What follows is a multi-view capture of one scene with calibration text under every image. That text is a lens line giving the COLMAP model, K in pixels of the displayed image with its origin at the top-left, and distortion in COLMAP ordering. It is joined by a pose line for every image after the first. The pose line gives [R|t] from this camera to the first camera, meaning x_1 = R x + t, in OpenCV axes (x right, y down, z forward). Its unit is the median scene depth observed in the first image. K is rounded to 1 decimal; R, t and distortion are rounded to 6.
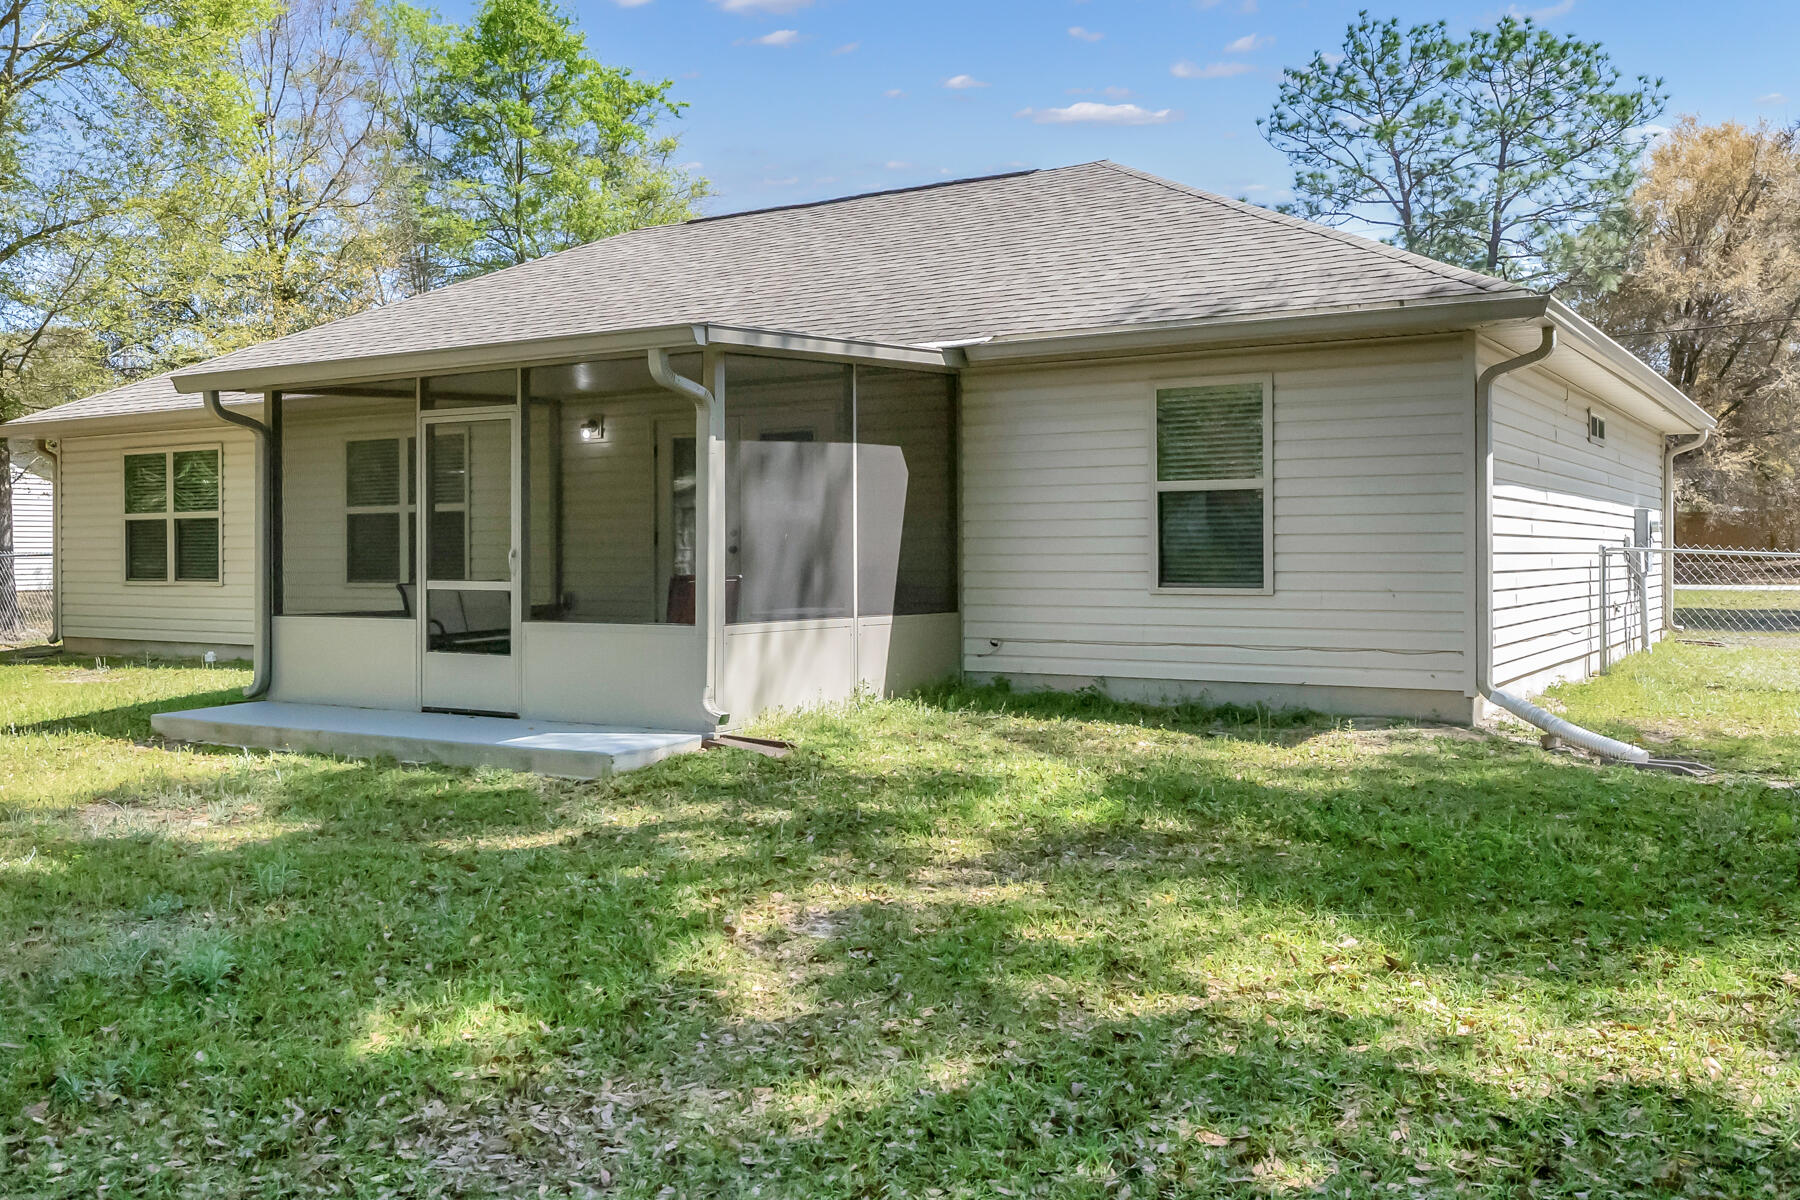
lens RADIAL K [[1577.0, 0, 894.6], [0, 1577.0, 557.6], [0, 0, 1]] dist [0.001968, -0.008253]
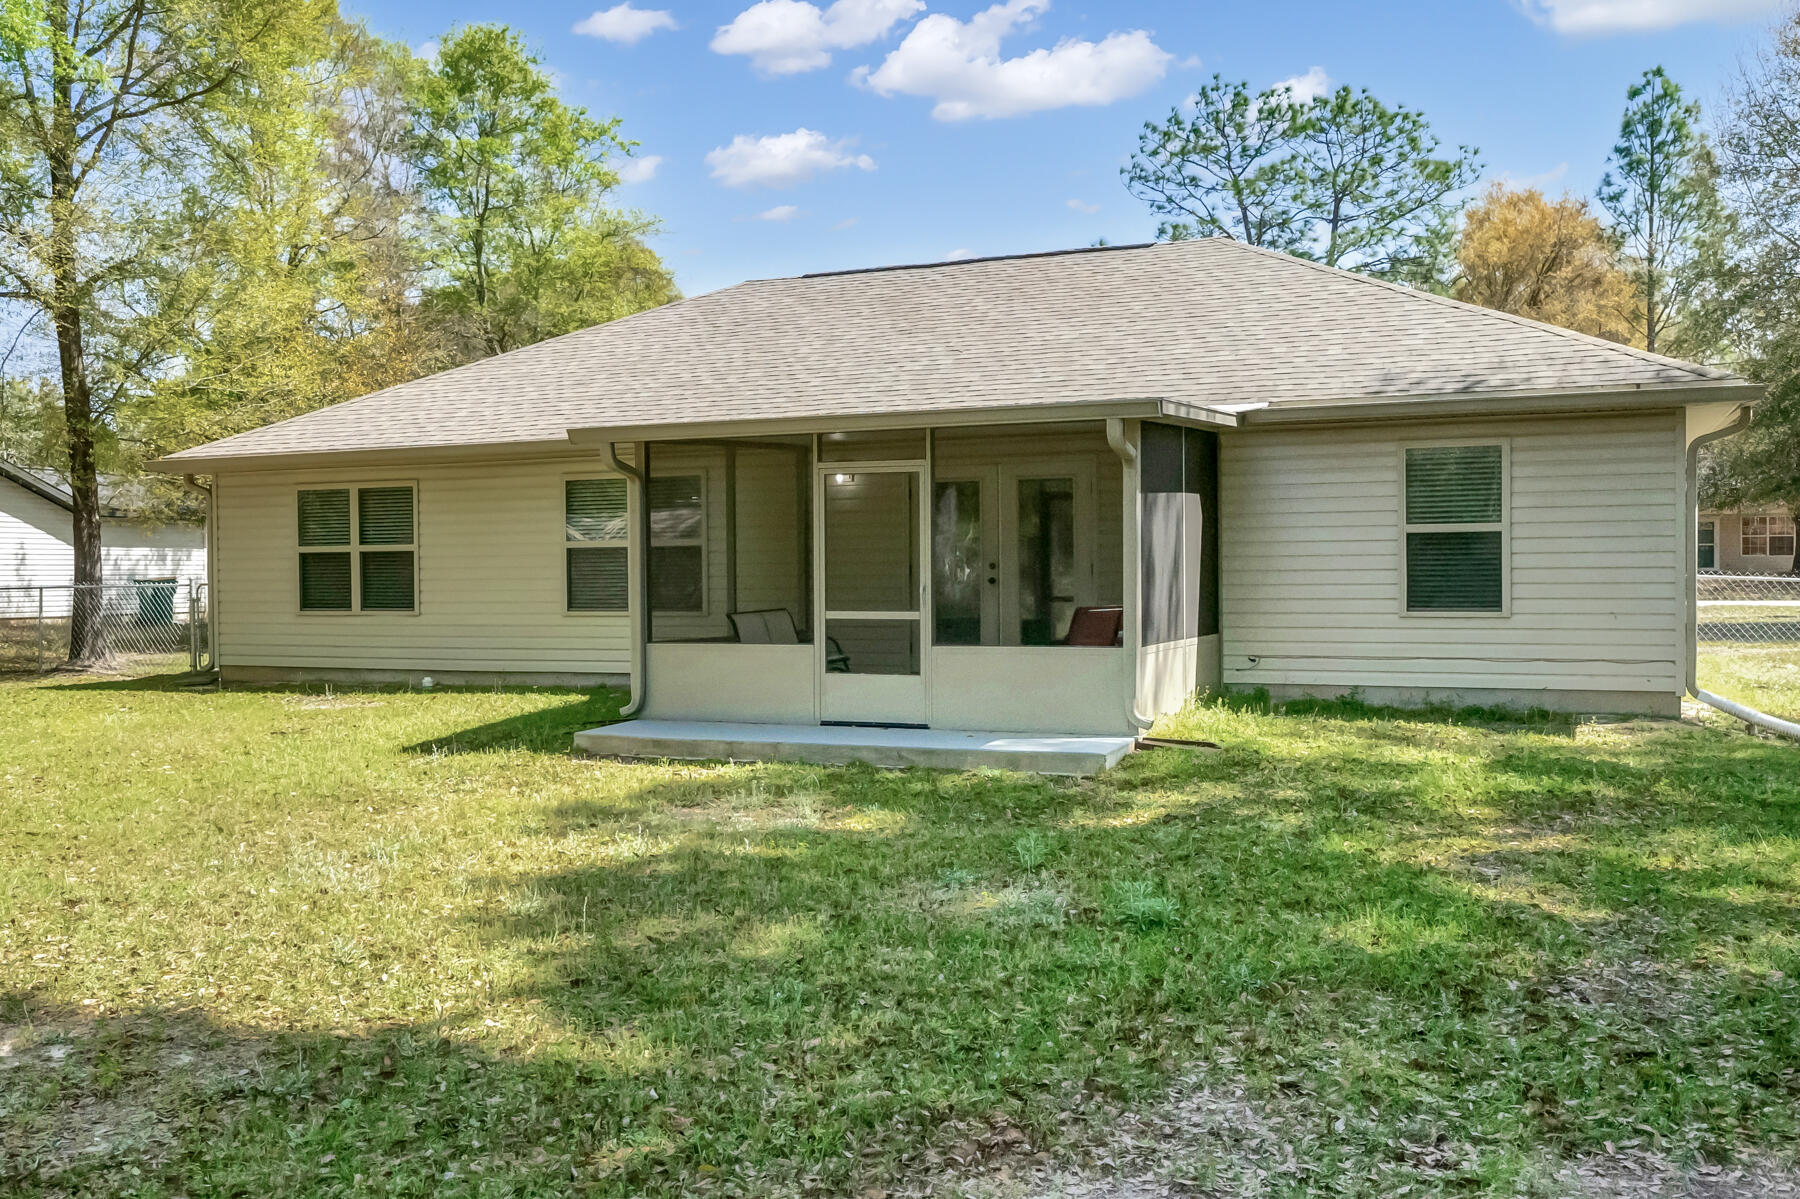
lens RADIAL K [[1560.3, 0, 903.3], [0, 1560.3, 592.3], [0, 0, 1]] dist [-0.010705, -0.012338]
pose [[0.987456, -0.006423, 0.157766, -0.264593], [0.004792, 0.999931, 0.010714, -0.006896], [-0.157824, -0.009824, 0.987418, -0.081824]]
